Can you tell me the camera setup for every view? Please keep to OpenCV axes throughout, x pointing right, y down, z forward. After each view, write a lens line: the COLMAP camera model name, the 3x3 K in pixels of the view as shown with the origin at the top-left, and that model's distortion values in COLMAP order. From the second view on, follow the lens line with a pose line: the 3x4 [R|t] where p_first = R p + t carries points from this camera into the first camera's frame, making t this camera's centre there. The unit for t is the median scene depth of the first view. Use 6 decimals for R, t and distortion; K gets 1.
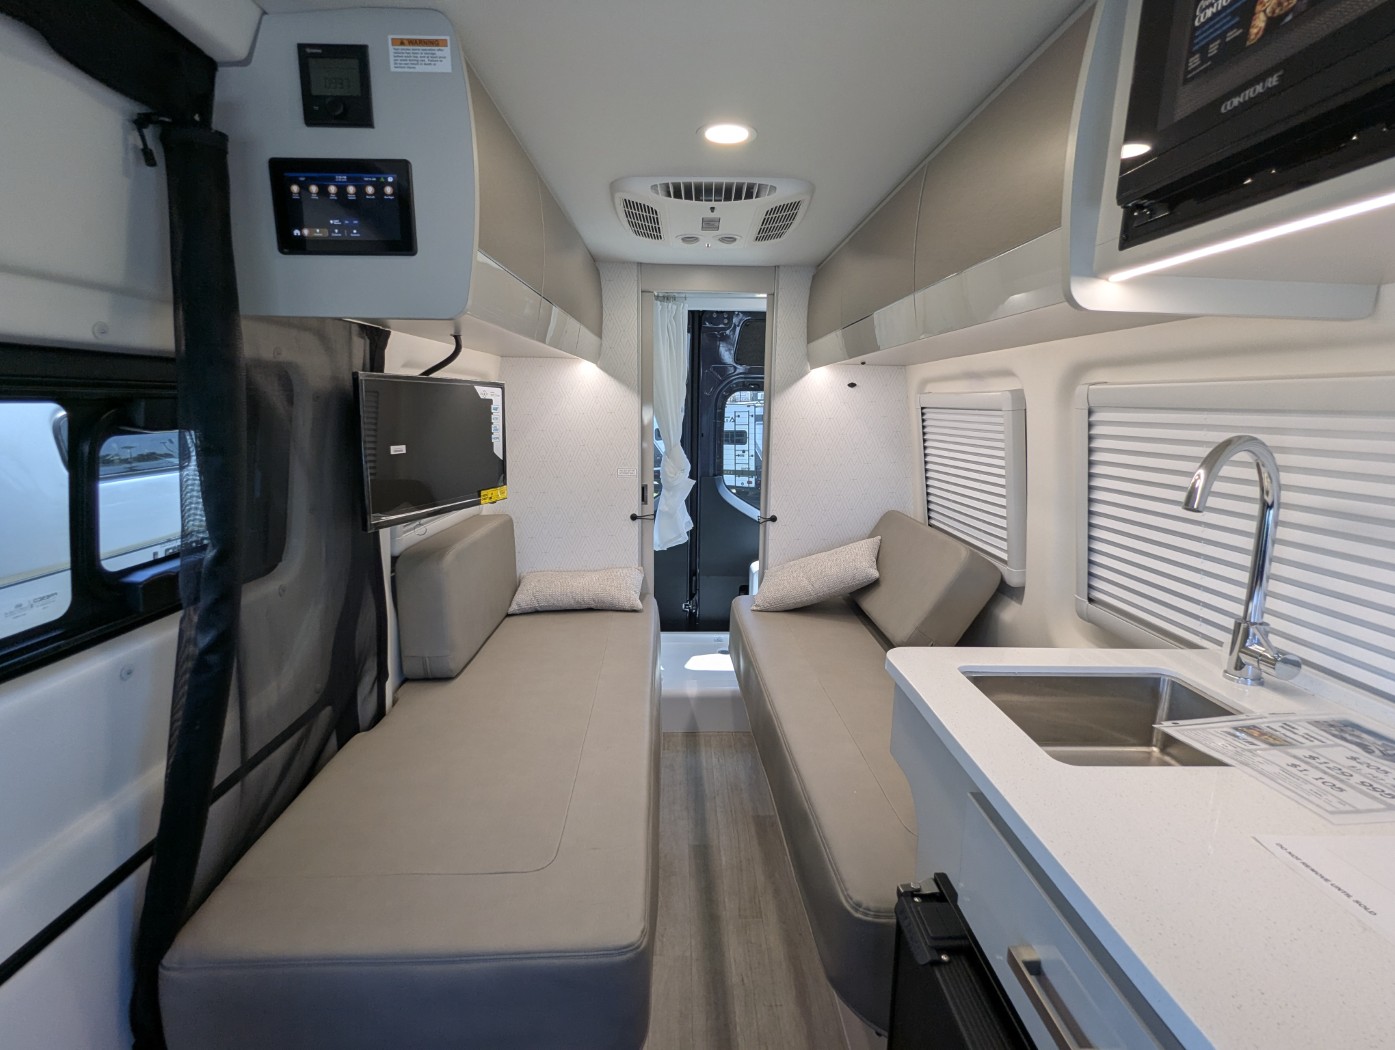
lens RADIAL K [[667.9, 0, 695.9], [0, 667.9, 526.7], [0, 0, 1]] dist [0.000561, -0.000132]
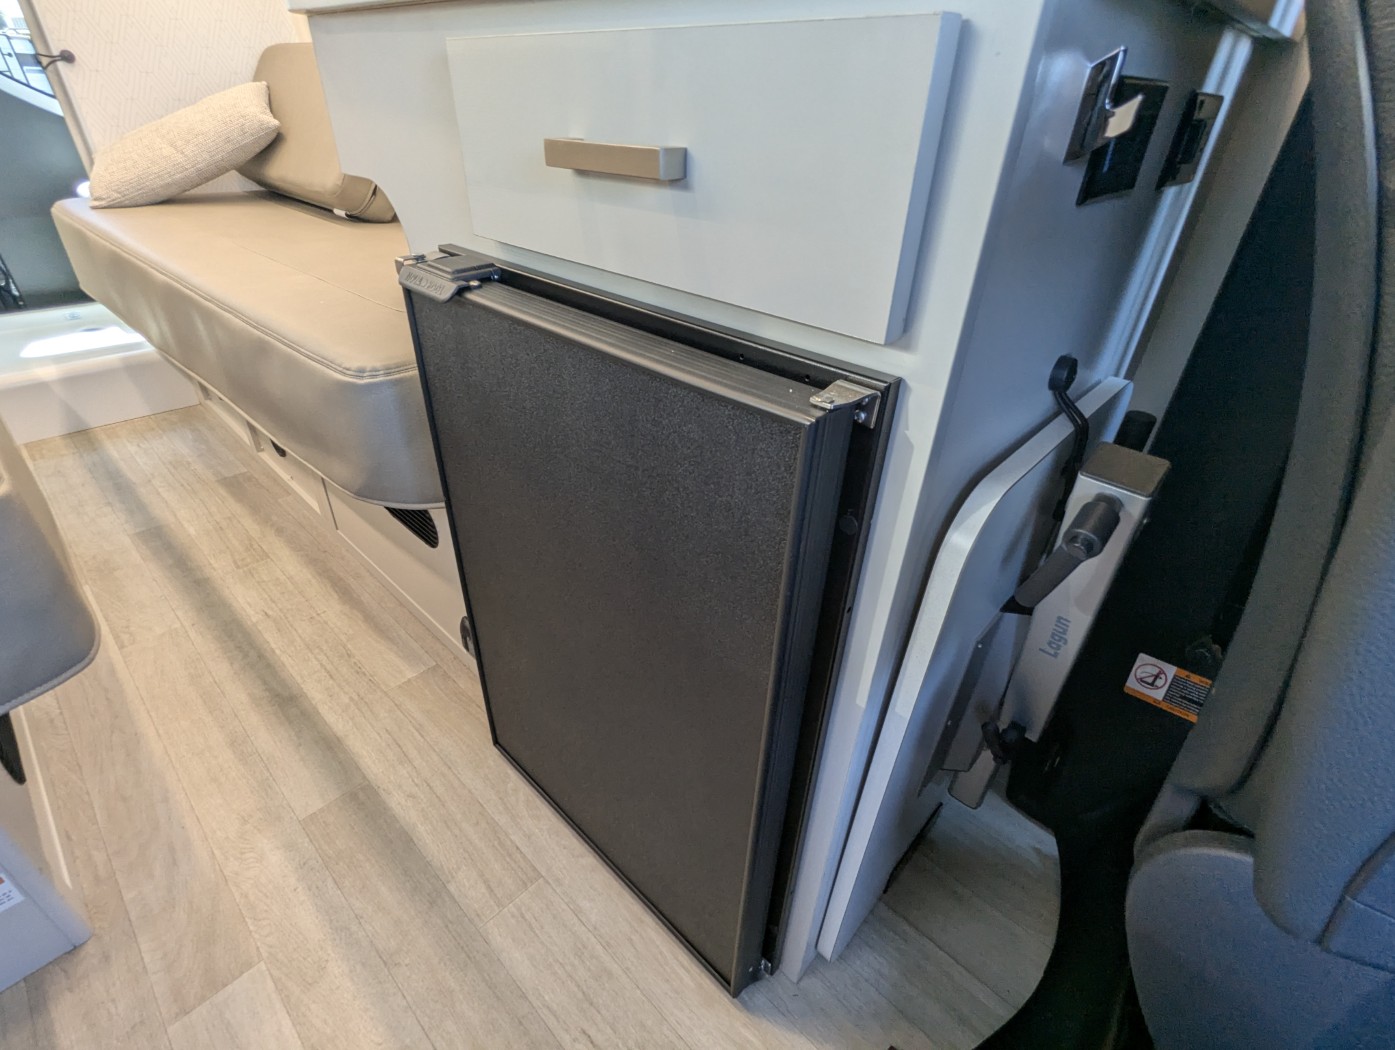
lens RADIAL K [[671.0, 0, 701.2], [0, 671.0, 528.1], [0, 0, 1]] dist [-0.000045, 0.000361]
pose [[0.707922, -0.372620, 0.600001, -0.005601], [0.100773, 0.894106, 0.436371, 0.251018], [-0.699064, -0.248453, 0.670507, 0.096068]]
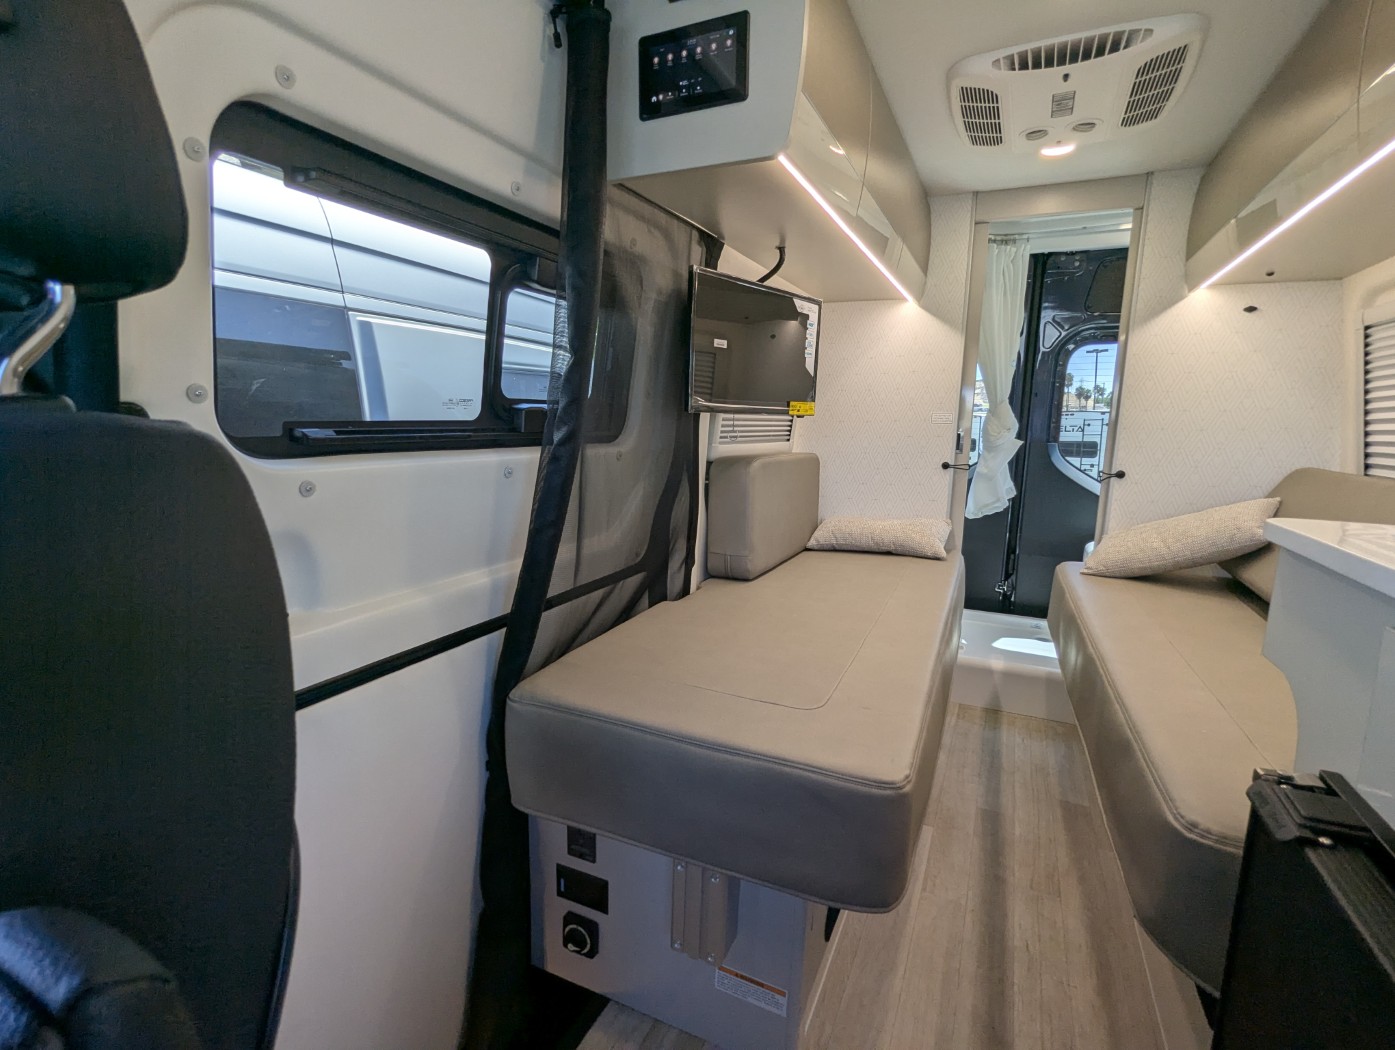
lens RADIAL K [[664.7, 0, 692.3], [0, 664.7, 523.7], [0, 0, 1]] dist [-0.002502, 0.000415]
pose [[0.890493, 0.078722, -0.448136, 0.022771], [-0.090491, 0.995885, -0.004872, 0.156266], [0.445908, 0.044891, 0.893952, 0.010260]]
